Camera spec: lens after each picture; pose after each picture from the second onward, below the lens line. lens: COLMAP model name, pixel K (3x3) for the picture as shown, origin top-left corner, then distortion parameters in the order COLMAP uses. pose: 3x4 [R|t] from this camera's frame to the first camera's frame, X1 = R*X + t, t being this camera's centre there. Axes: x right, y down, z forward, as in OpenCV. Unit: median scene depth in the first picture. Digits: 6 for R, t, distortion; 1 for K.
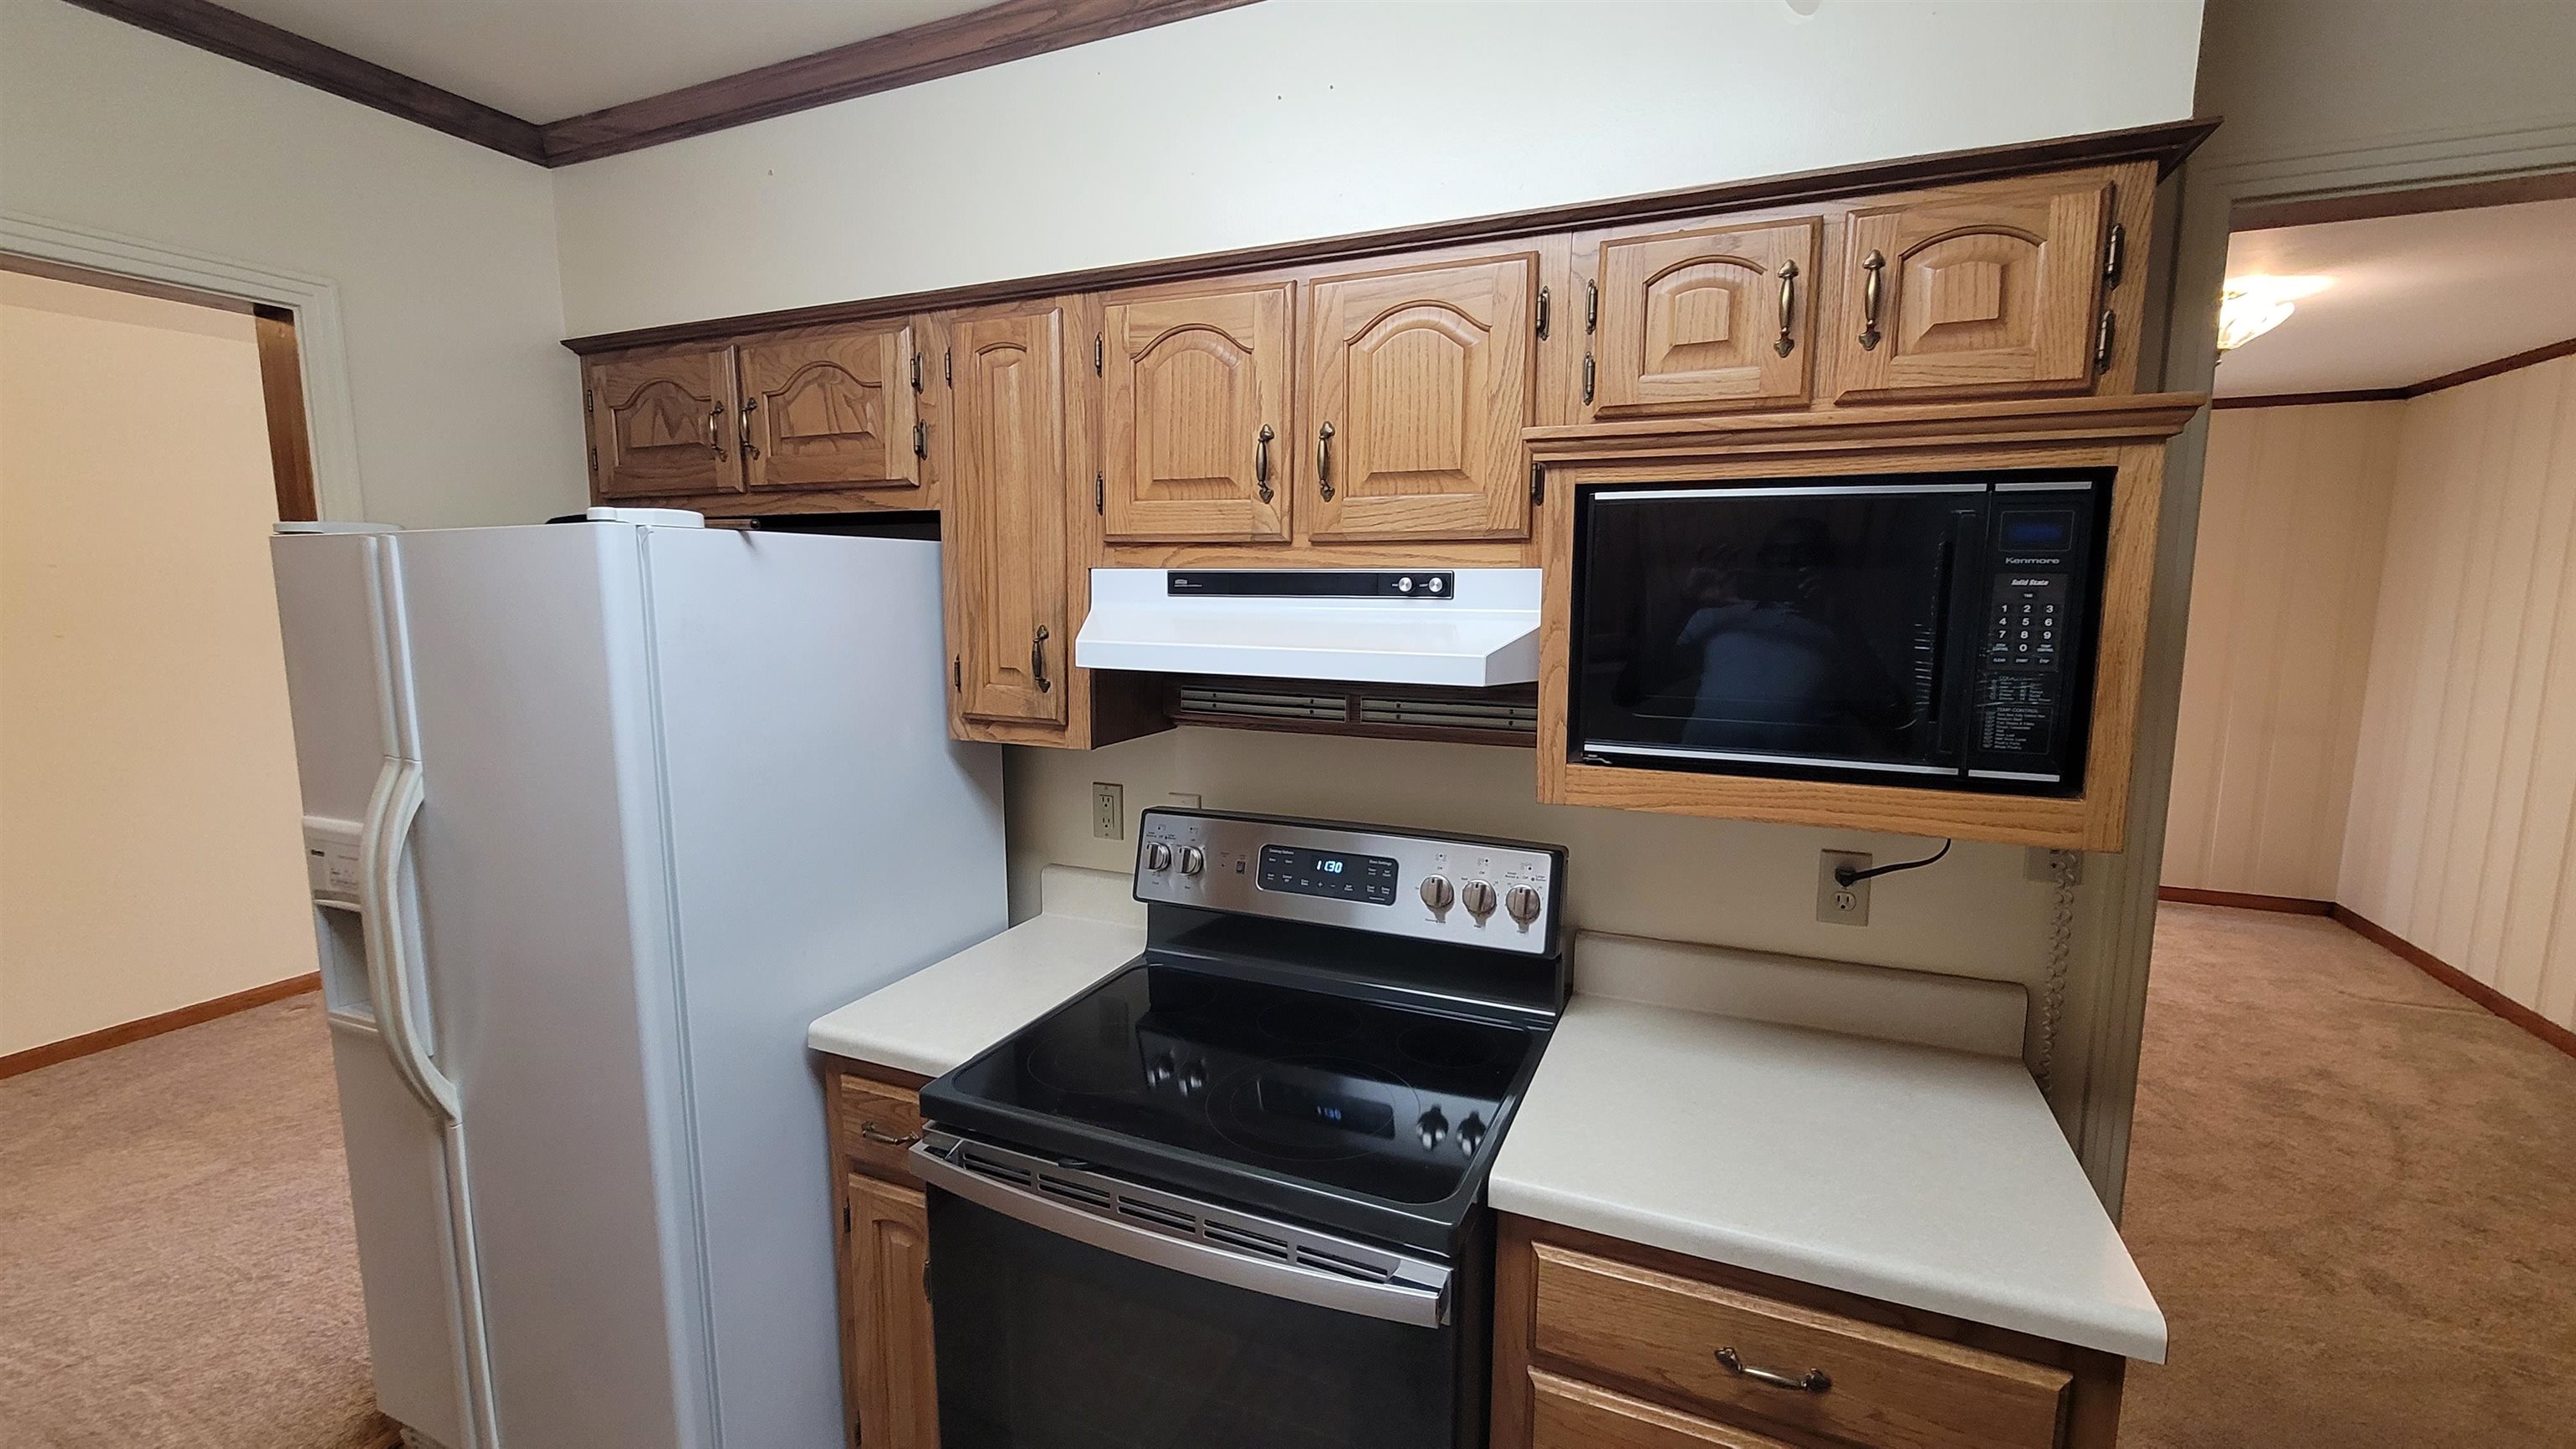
lens RADIAL K [[1058.4, 0, 1305.1], [0, 1058.4, 731.5], [0, 0, 1]] dist [-0.002851, 0.000231]
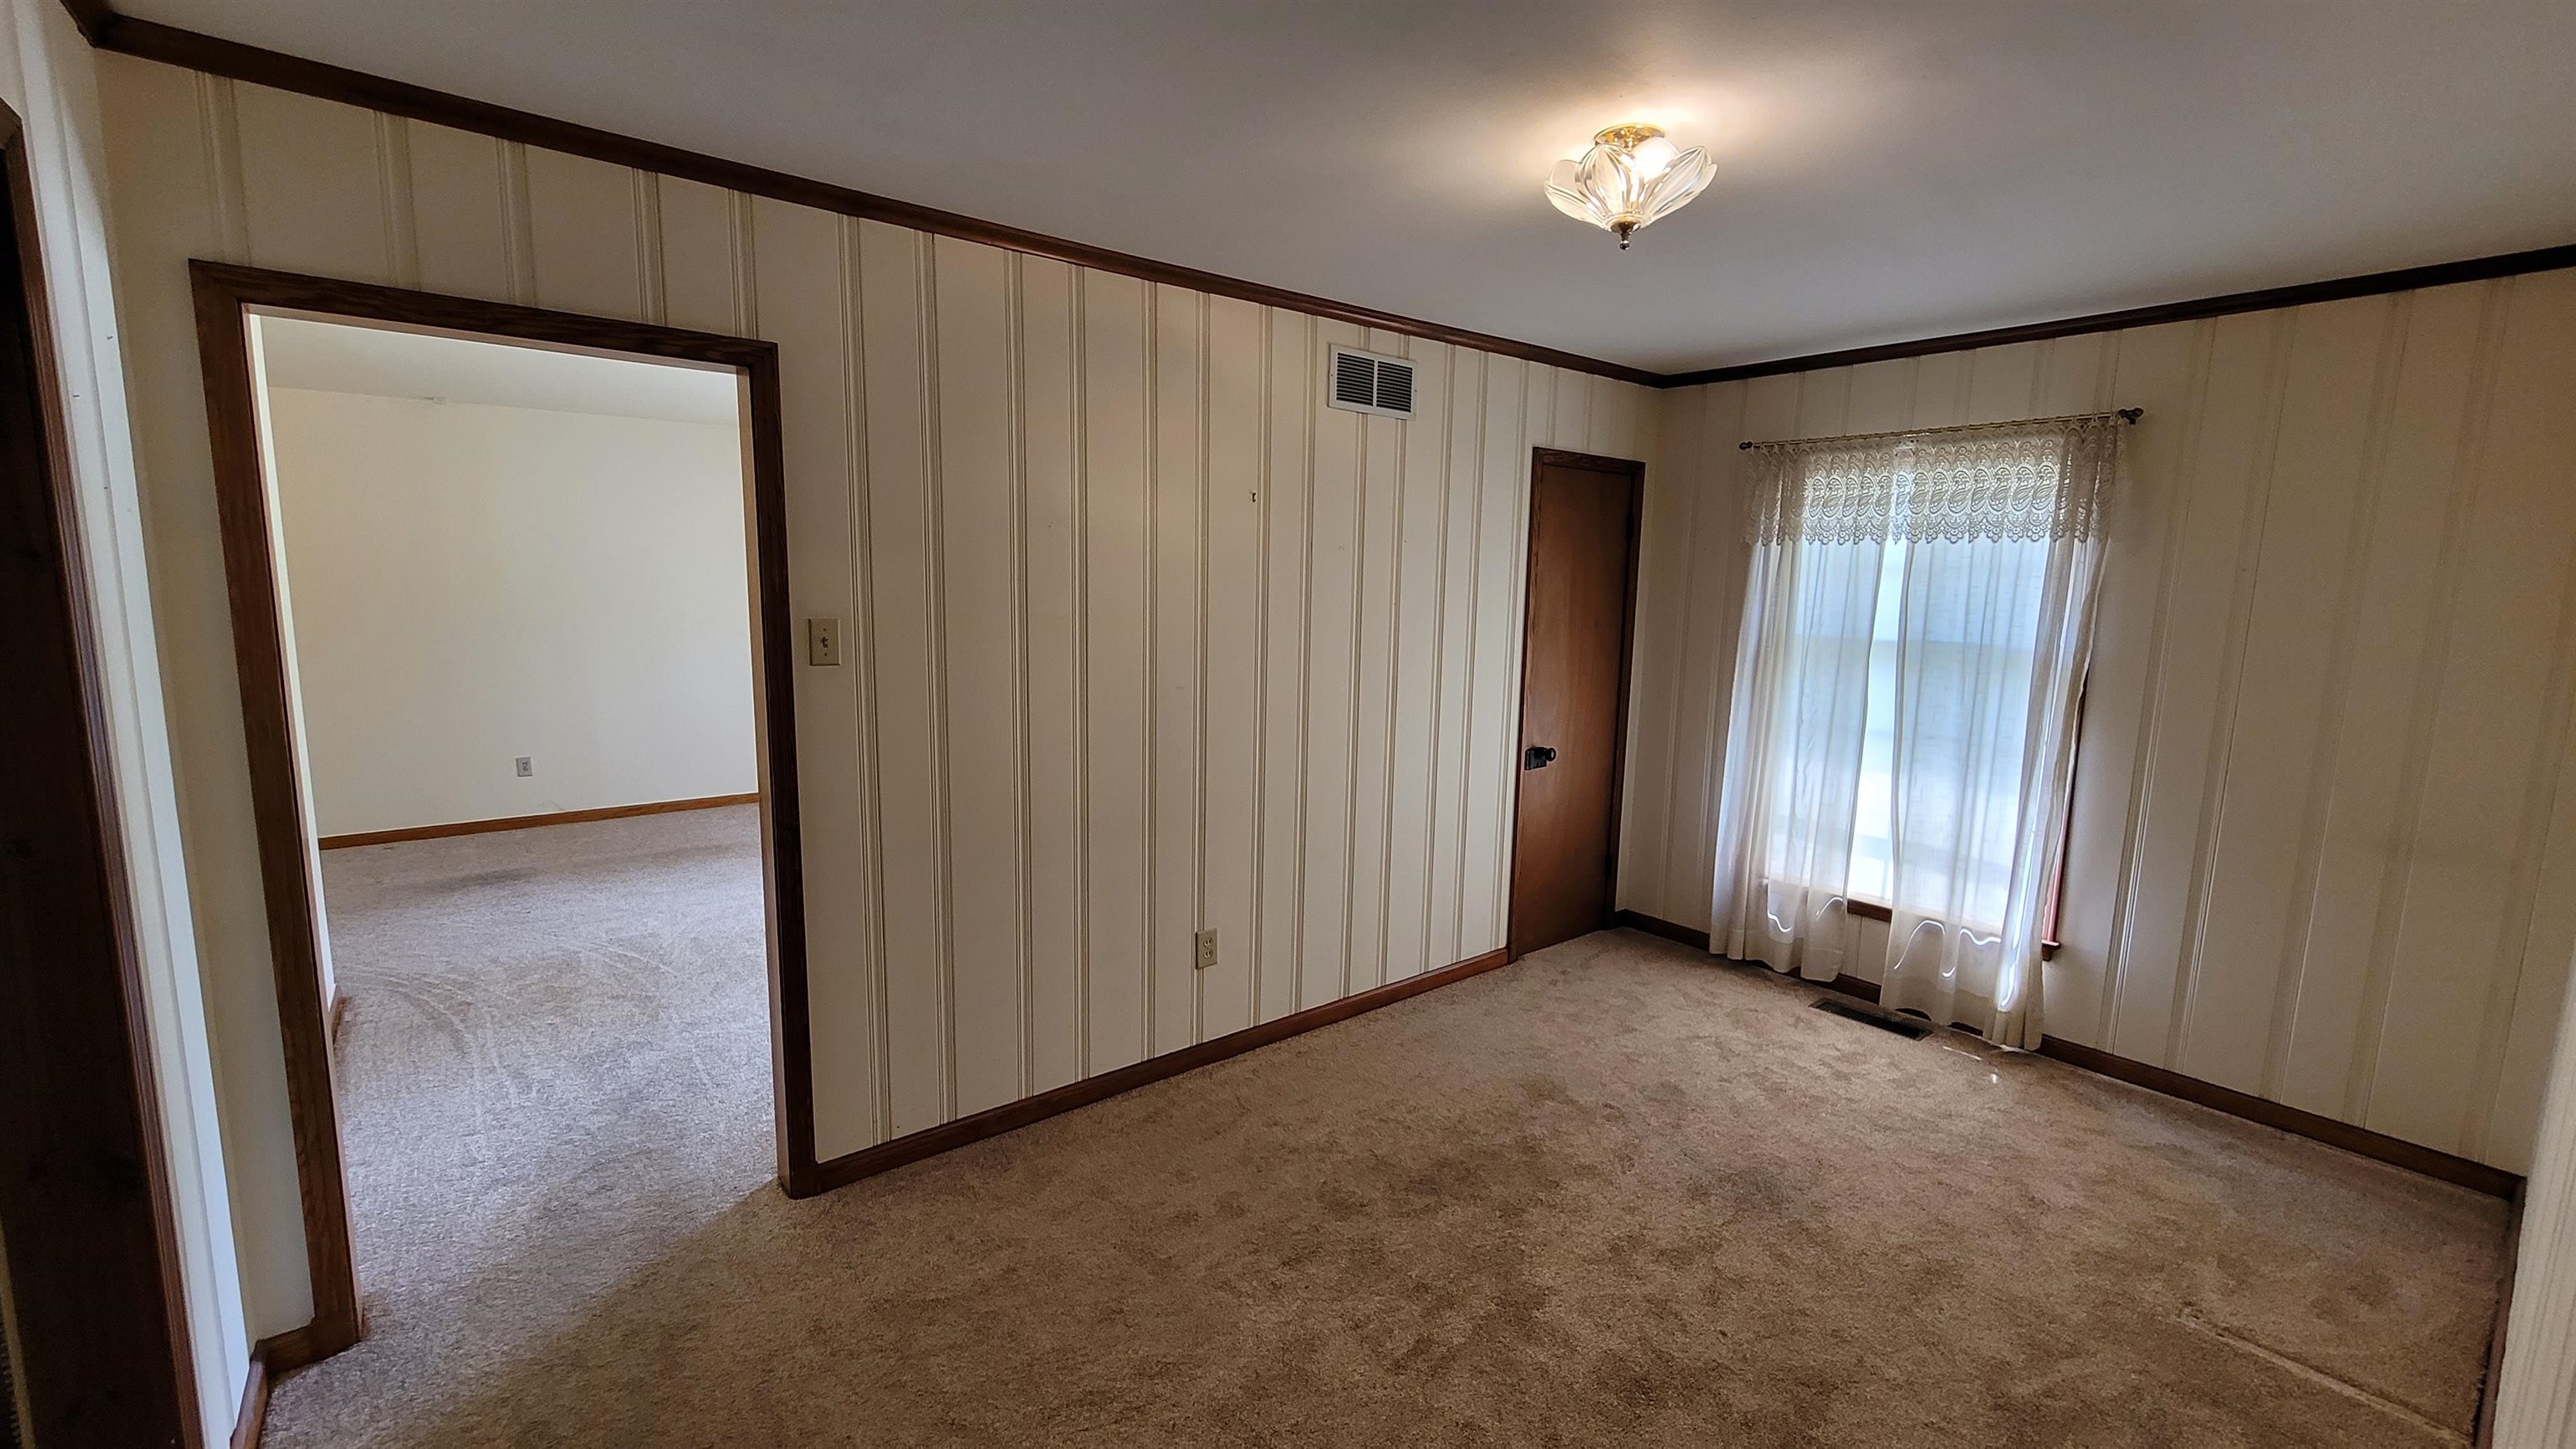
lens RADIAL K [[1058.4, 0, 1299.1], [0, 1058.4, 724.6], [0, 0, 1]] dist [-0.002851, 0.000231]
pose [[0.882140, 0.071951, -0.465459, 0.921313], [-0.075172, 0.997102, 0.011666, -0.047280], [0.464949, 0.024699, 0.884993, 0.287203]]
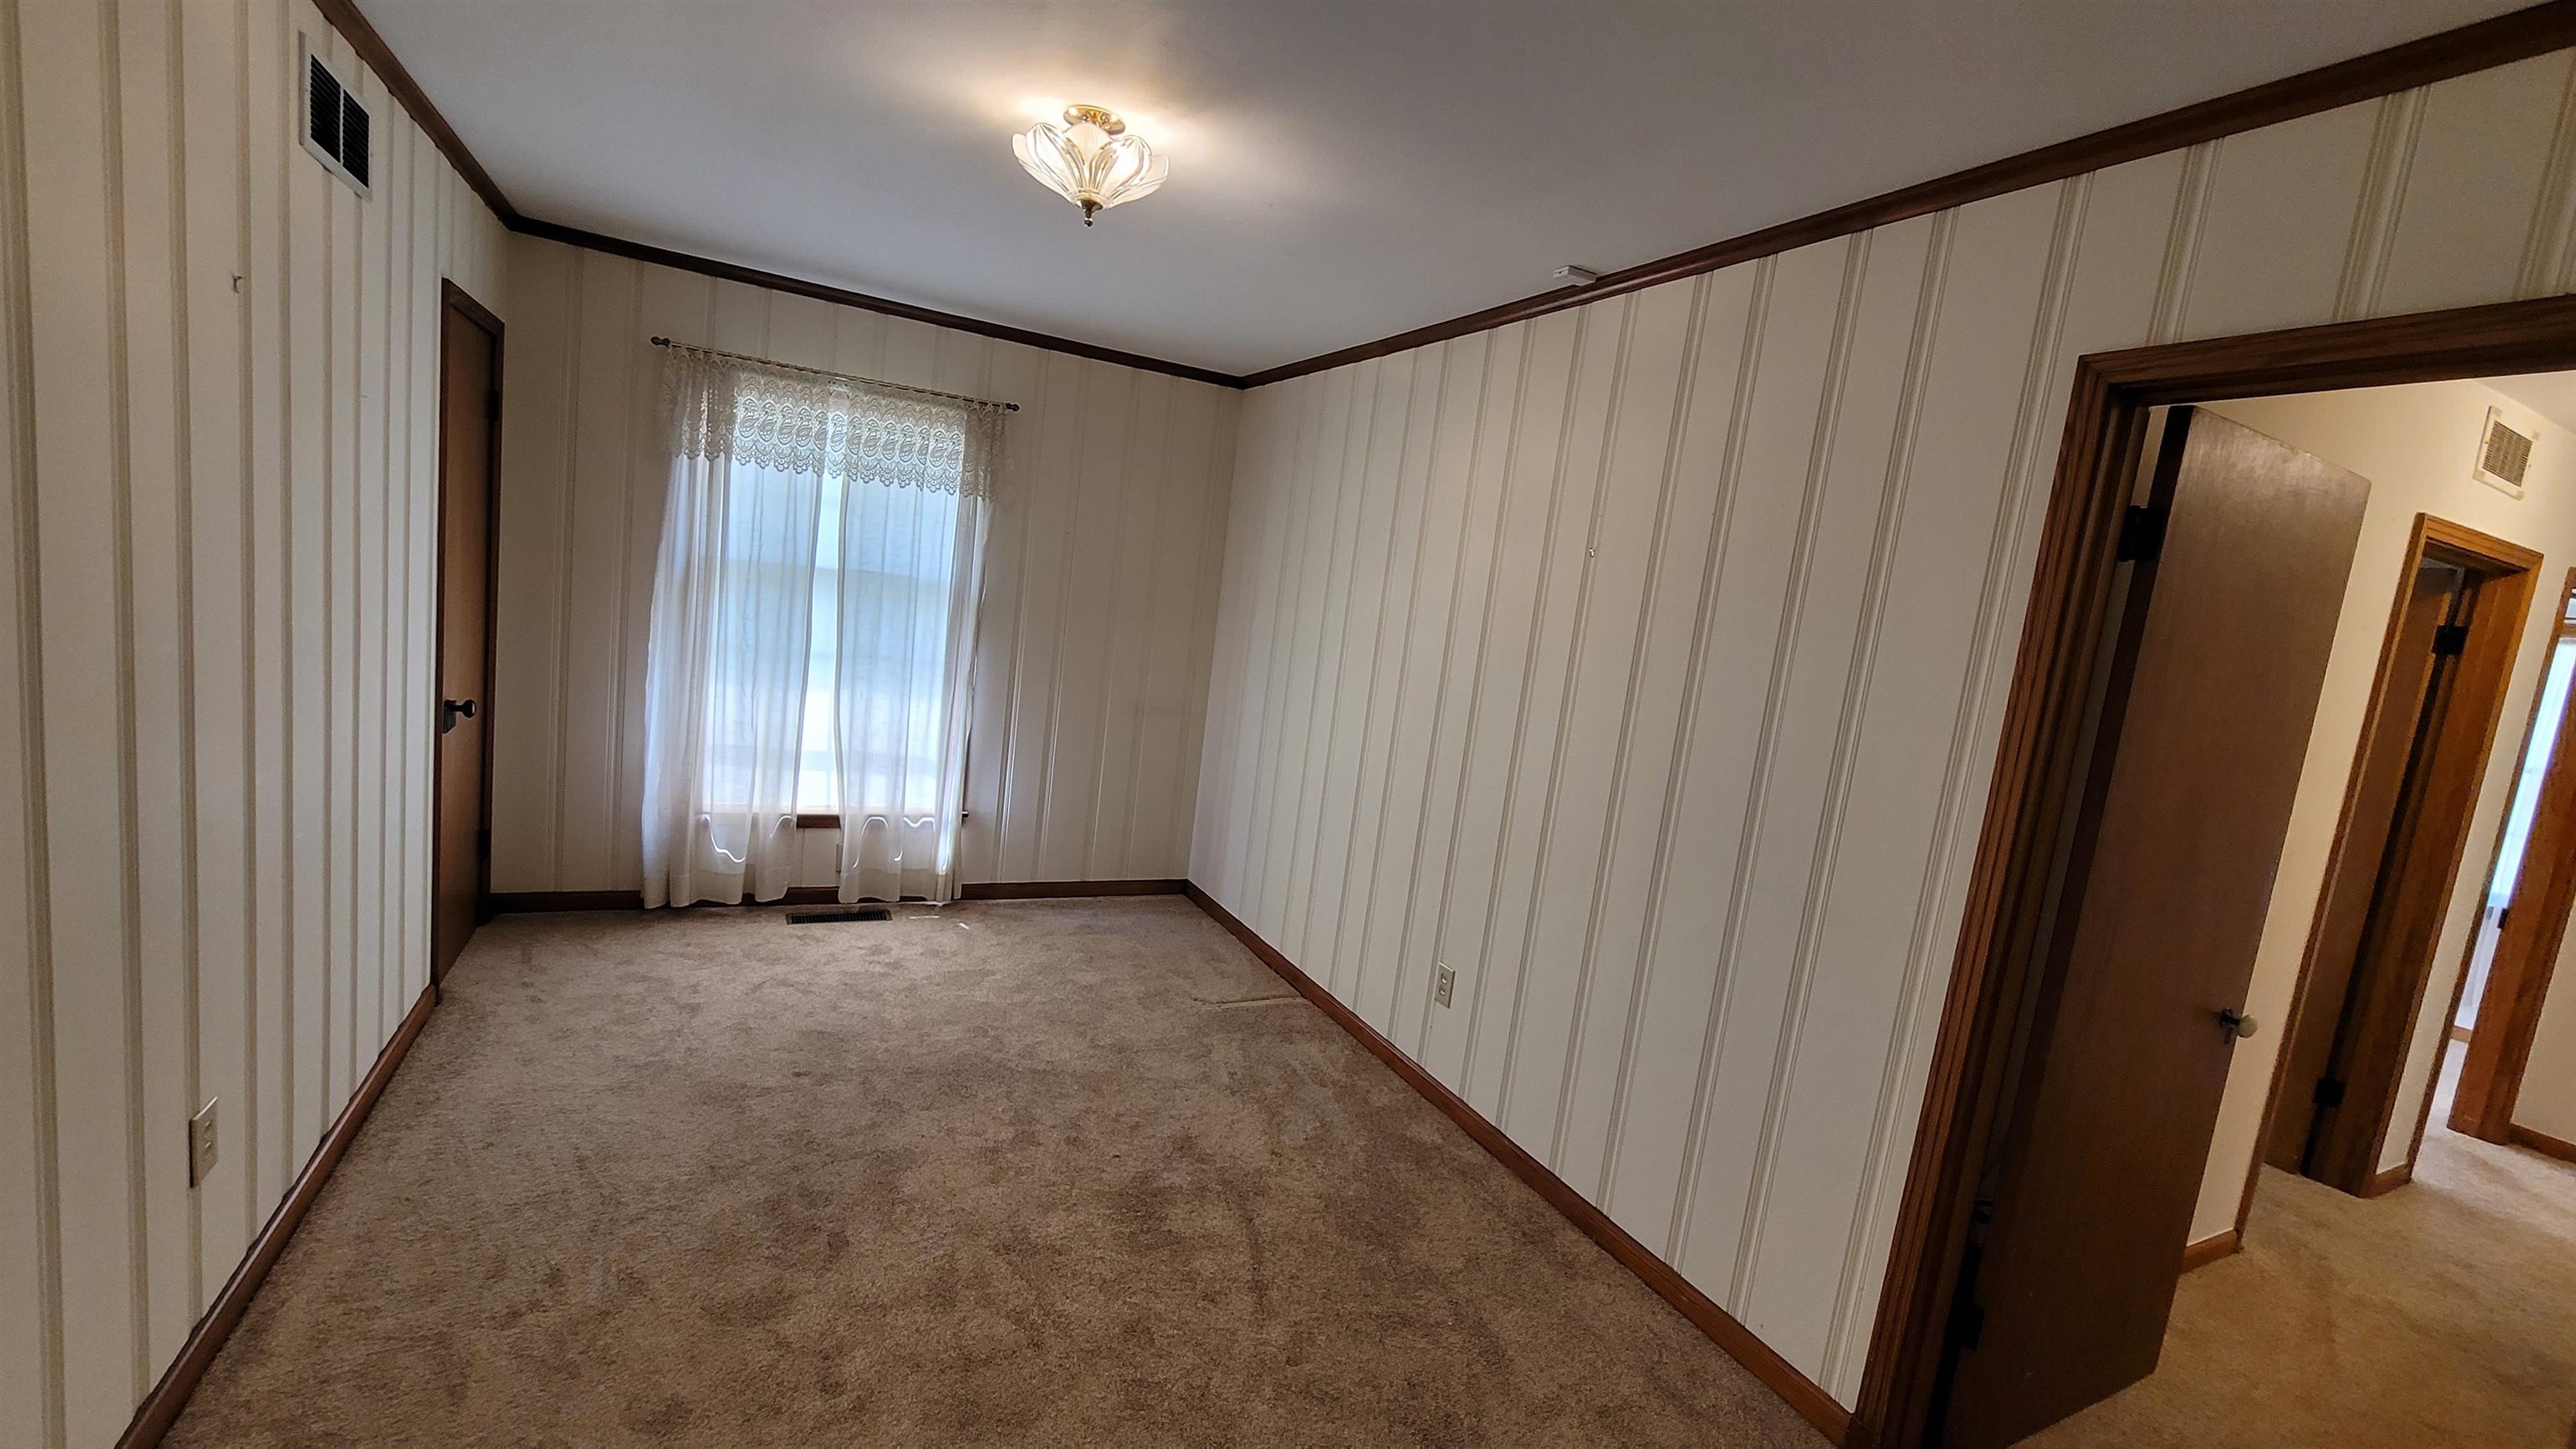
lens RADIAL K [[1058.4, 0, 1297.0], [0, 1058.4, 715.7], [0, 0, 1]] dist [-0.002851, 0.000231]
pose [[0.632822, -0.026837, 0.773832, 0.358864], [-0.004286, 0.999262, 0.038160, -0.051086], [-0.774286, -0.027465, 0.632240, 0.387361]]
